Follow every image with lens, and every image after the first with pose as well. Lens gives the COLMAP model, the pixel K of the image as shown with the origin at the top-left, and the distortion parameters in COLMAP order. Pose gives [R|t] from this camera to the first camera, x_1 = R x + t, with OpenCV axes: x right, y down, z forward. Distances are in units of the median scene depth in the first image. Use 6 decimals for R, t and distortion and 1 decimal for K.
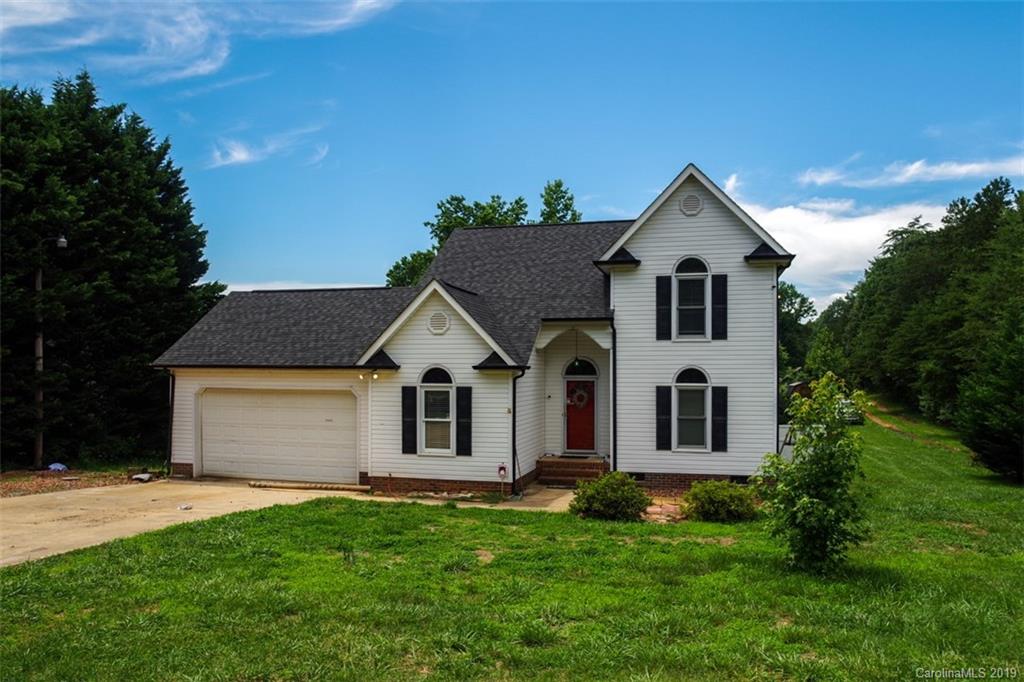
lens RADIAL K [[747.2, 0, 512.0], [0, 747.2, 341.0], [0, 0, 1]] dist [-0.080561, 0.053996]
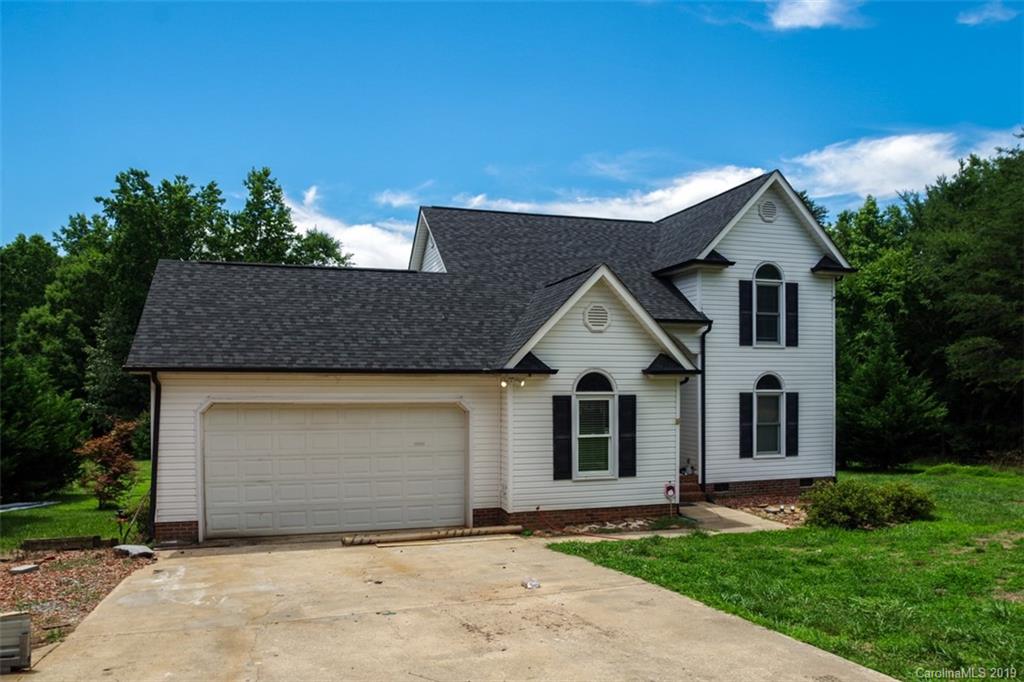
lens RADIAL K [[756.8, 0, 508.0], [0, 756.8, 357.2], [0, 0, 1]] dist [-0.056232, 0.002745]
pose [[0.850287, 0.015708, 0.526085, -0.593852], [-0.017673, 0.999843, -0.001290, 0.020920], [-0.526022, -0.008201, 0.850431, 0.327510]]
